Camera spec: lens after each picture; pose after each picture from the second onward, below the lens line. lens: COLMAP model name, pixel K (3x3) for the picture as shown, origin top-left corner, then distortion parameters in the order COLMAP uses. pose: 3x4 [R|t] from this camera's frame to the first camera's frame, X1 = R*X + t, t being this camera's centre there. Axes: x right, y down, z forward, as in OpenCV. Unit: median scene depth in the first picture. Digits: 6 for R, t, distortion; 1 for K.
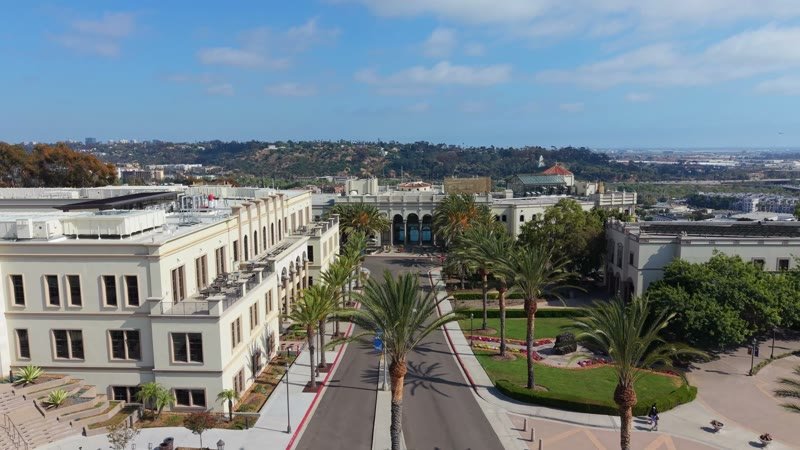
lens RADIAL K [[568.5, 0, 403.3], [0, 568.5, 225.6], [0, 0, 1]] dist [0.050856, -0.067354]
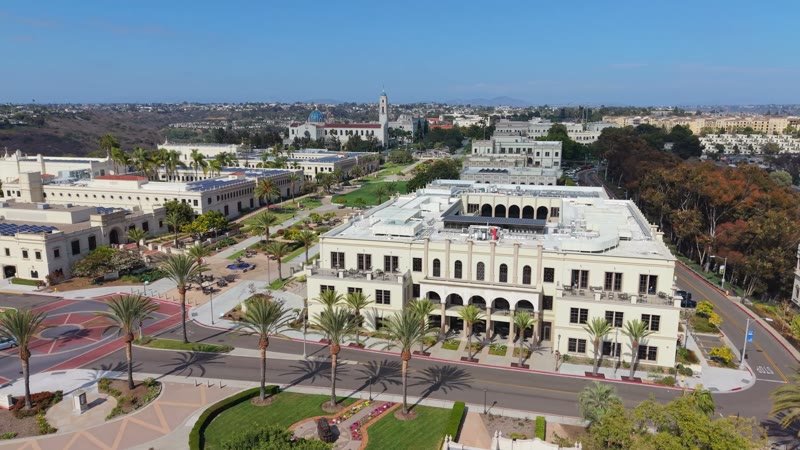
lens RADIAL K [[568.5, 0, 401.0], [0, 568.5, 224.5], [0, 0, 1]] dist [0.050856, -0.067354]
pose [[-0.211685, 0.197769, -0.957119, 0.711935], [-0.133433, 0.964294, 0.228763, -0.248460], [0.968187, 0.176137, -0.177738, 0.758864]]
